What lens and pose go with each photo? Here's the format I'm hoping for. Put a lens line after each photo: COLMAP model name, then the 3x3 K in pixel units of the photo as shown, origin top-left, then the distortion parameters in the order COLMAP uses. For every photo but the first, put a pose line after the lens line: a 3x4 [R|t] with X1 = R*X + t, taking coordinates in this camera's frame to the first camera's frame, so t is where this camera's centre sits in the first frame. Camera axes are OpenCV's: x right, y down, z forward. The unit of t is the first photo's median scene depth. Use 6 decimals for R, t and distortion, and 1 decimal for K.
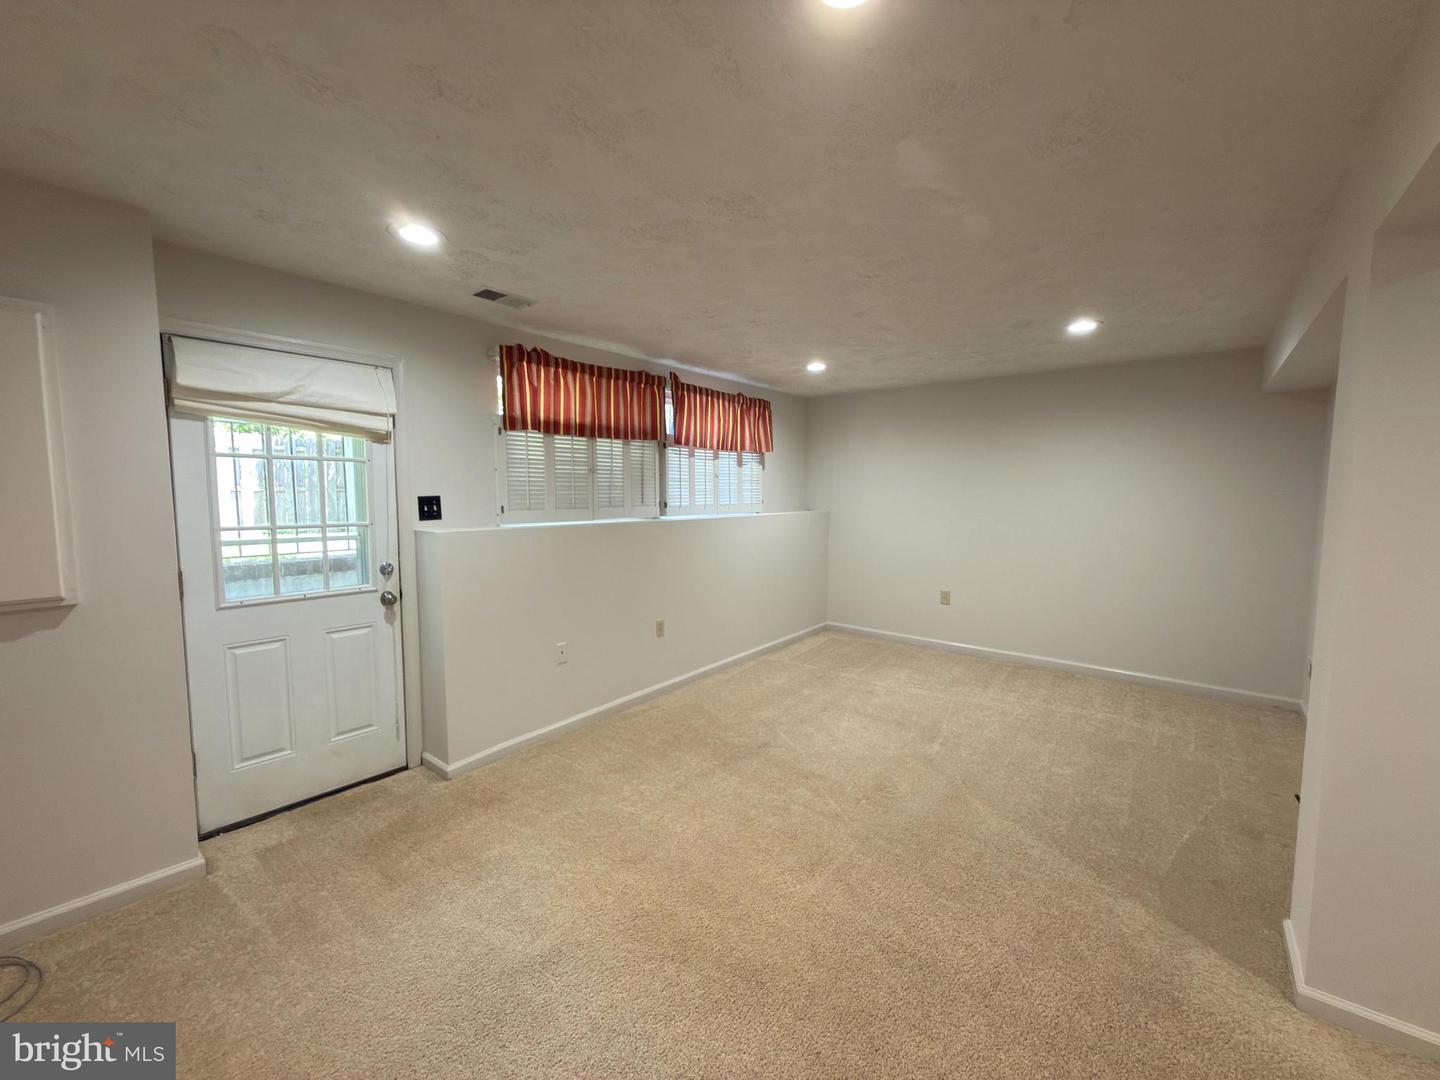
lens RADIAL K [[575.6, 0, 722.1], [0, 575.6, 539.2], [0, 0, 1]] dist [-0.004035, 0.000721]
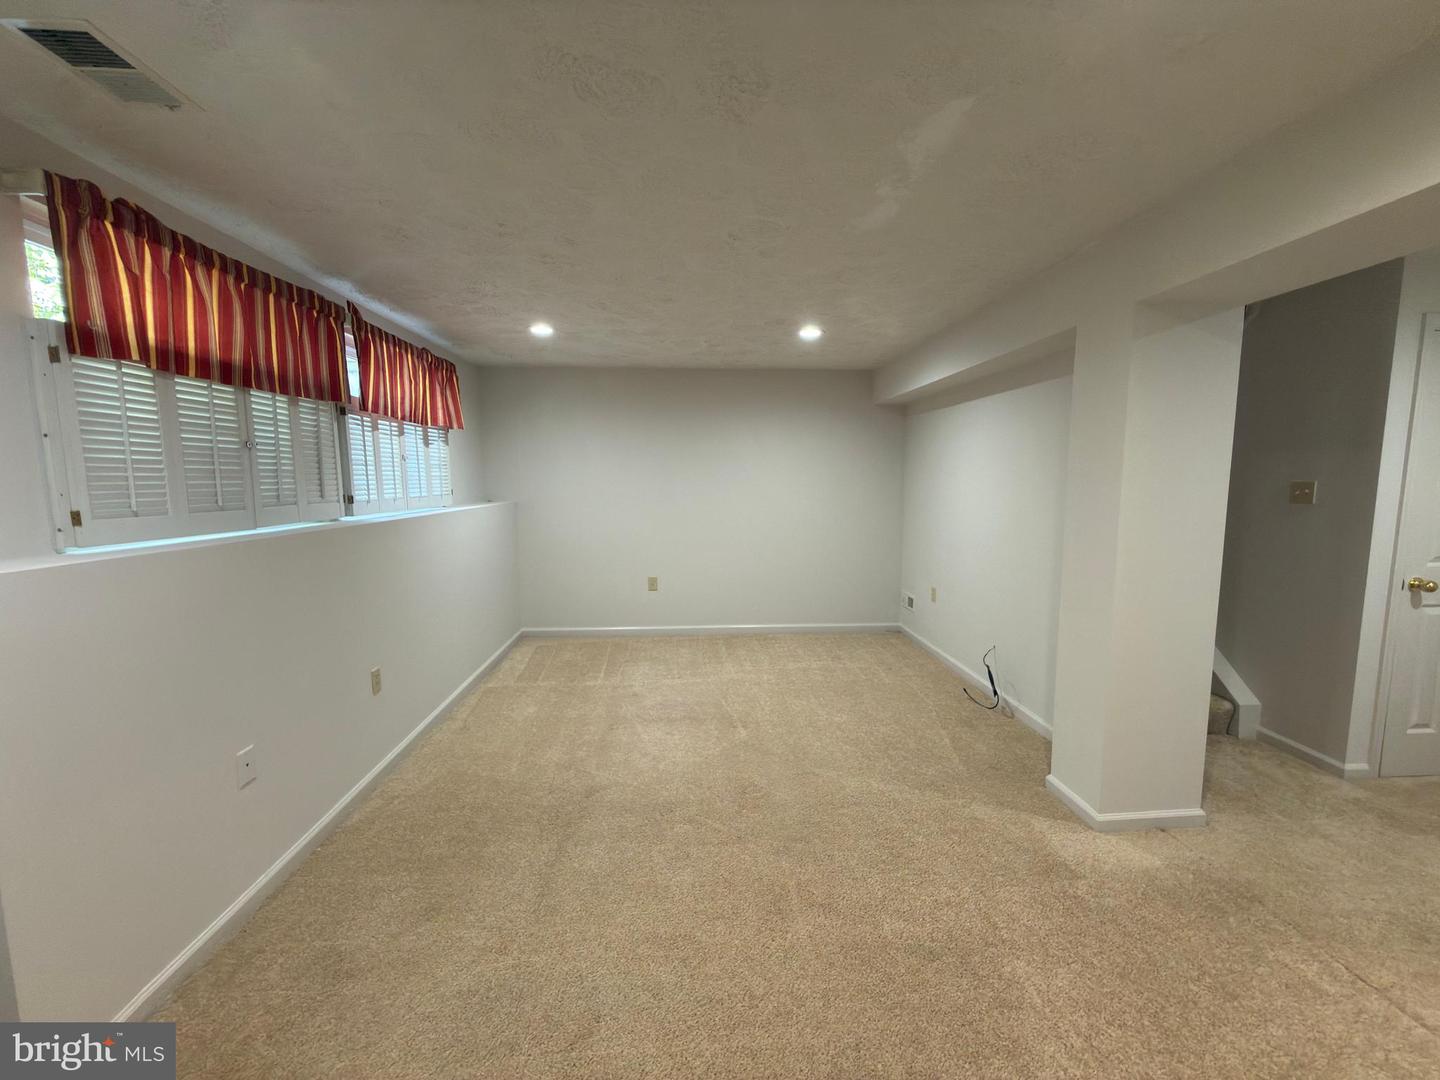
lens RADIAL K [[575.6, 0, 720.9], [0, 575.6, 537.9], [0, 0, 1]] dist [-0.004035, 0.000721]
pose [[0.736932, -0.073773, 0.671929, -0.266012], [0.060749, 0.997232, 0.042864, -0.019458], [-0.673232, 0.009231, 0.739374, 0.236989]]
